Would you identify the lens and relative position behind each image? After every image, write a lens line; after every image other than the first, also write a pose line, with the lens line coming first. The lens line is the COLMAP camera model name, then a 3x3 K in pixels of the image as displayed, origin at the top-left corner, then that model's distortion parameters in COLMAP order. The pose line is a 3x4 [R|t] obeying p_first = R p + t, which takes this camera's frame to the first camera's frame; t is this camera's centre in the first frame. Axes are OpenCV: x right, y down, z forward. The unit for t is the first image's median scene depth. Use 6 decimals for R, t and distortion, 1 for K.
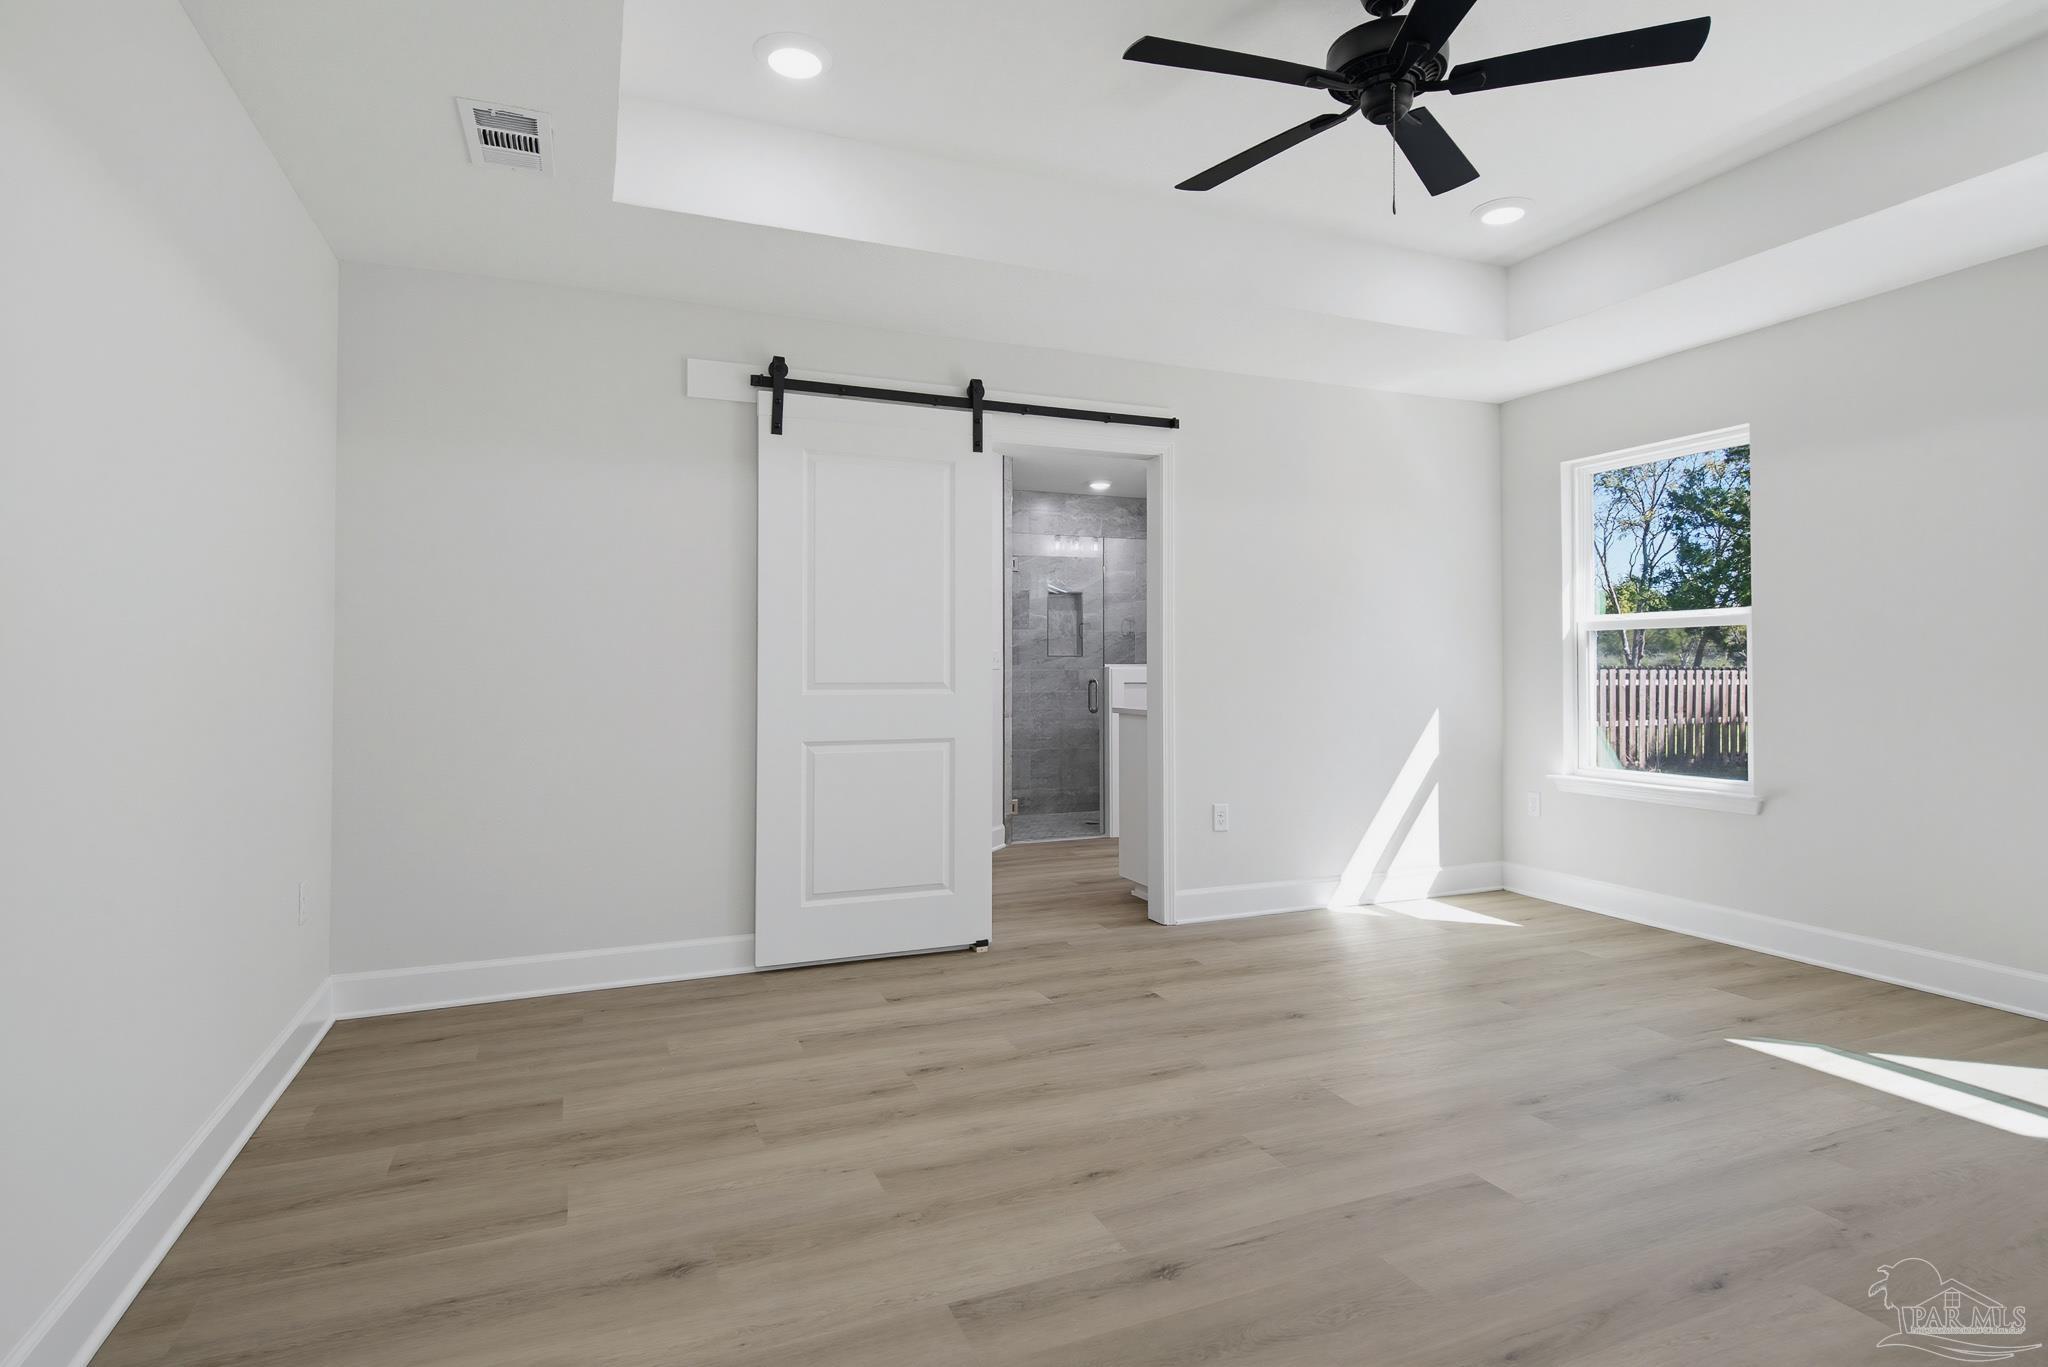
lens RADIAL K [[1044.7, 0, 1024.5], [0, 1044.7, 685.1], [0, 0, 1]] dist [0.011928, -0.000261]
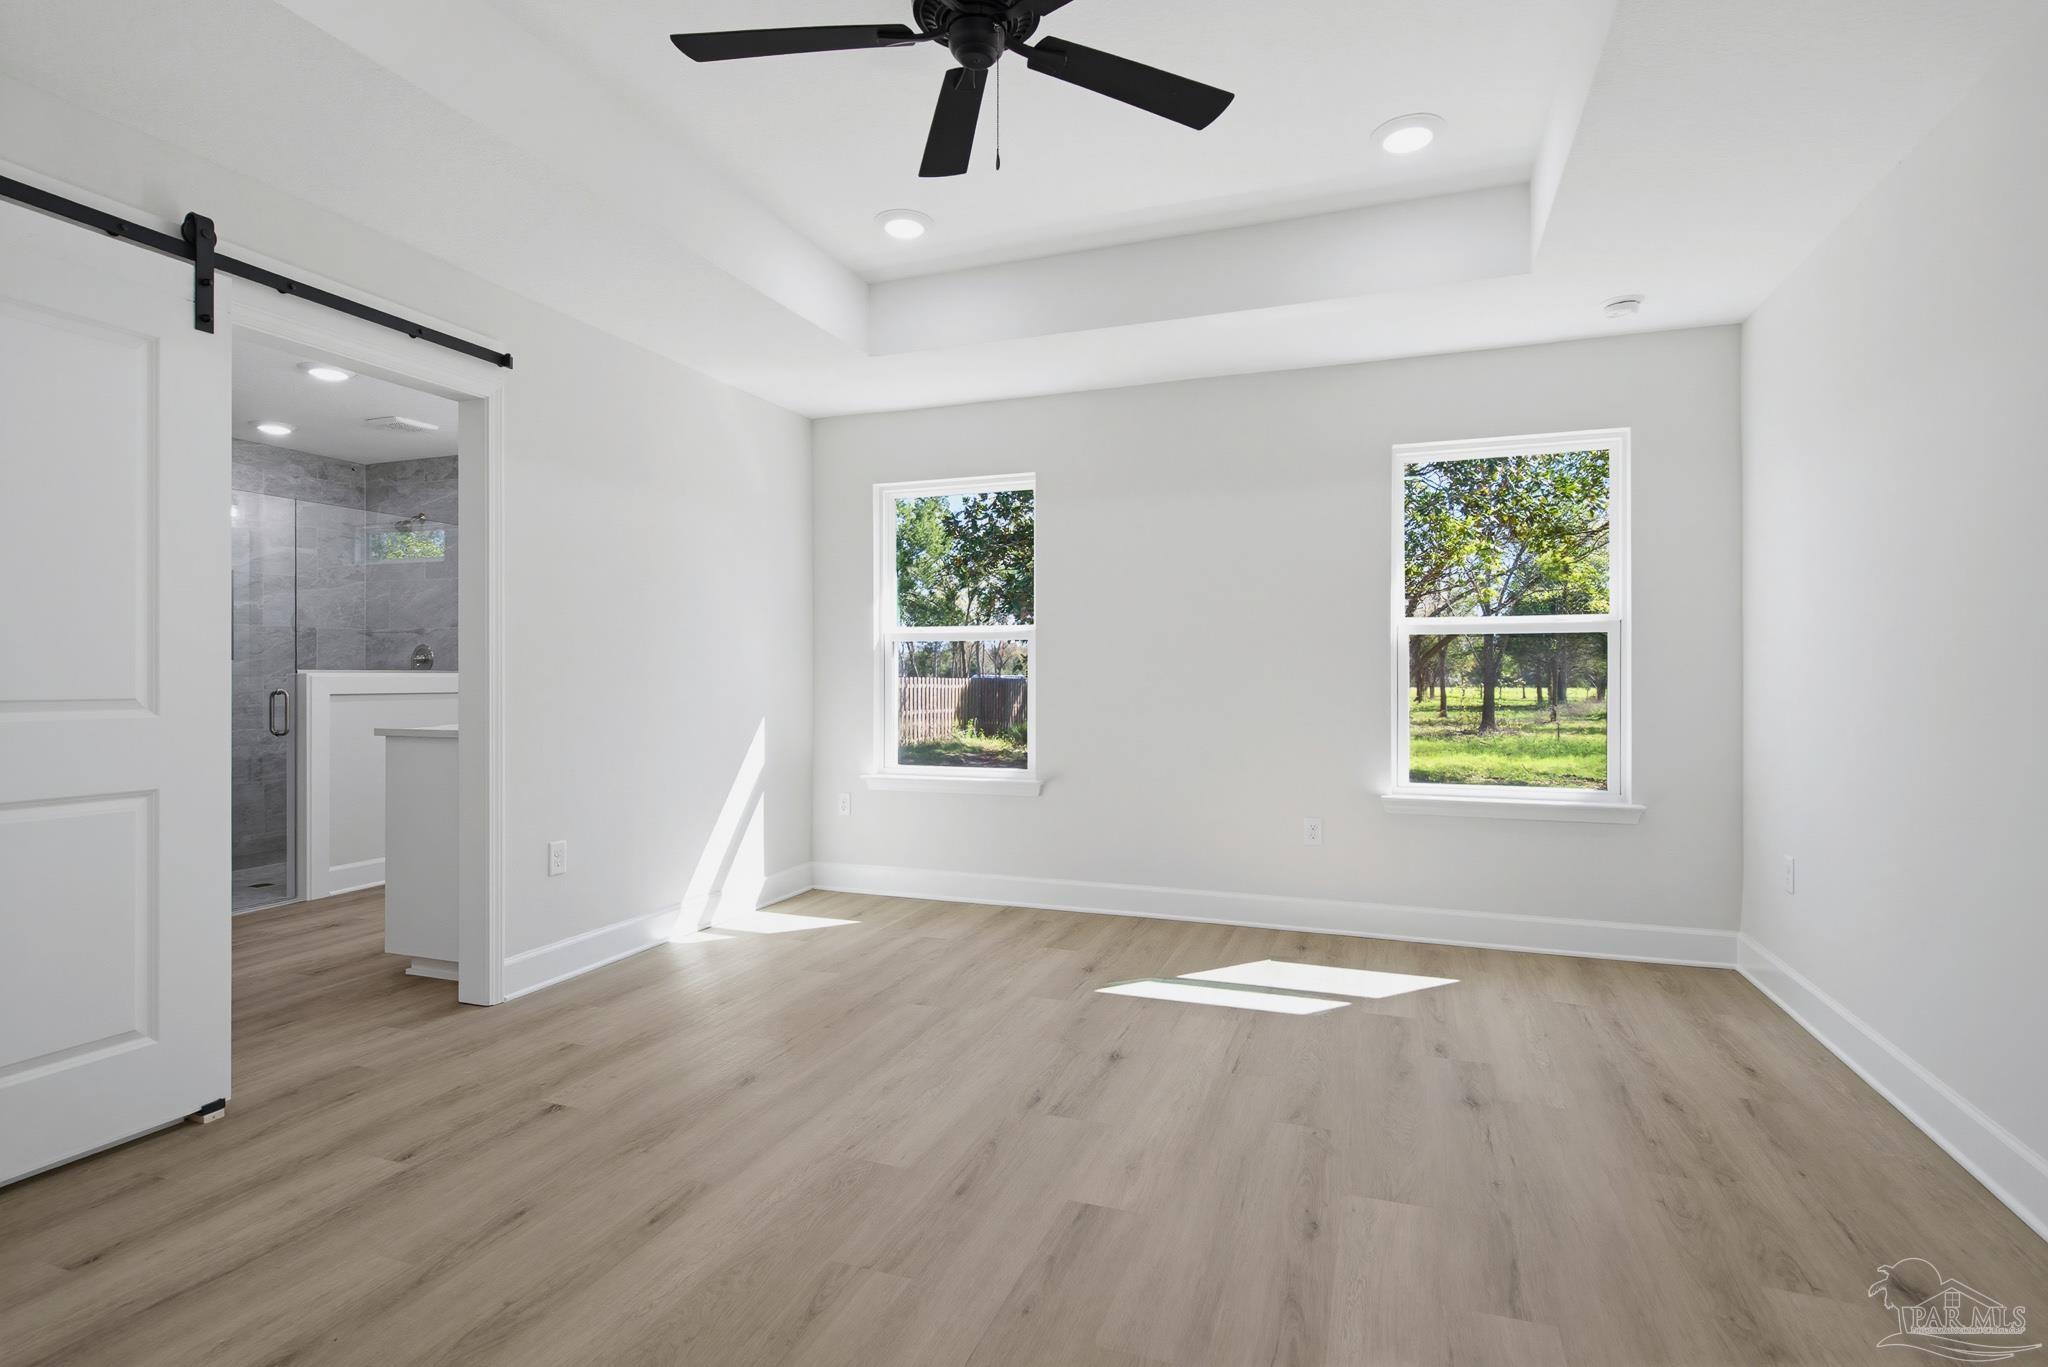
lens RADIAL K [[990.4, 0, 1028.2], [0, 990.4, 687.5], [0, 0, 1]] dist [0.003628, -0.000110]
pose [[0.681112, -0.008025, 0.732135, -0.145490], [0.011987, 0.999928, -0.000192, -0.002048], [-0.732081, 0.008907, 0.681159, 0.227754]]
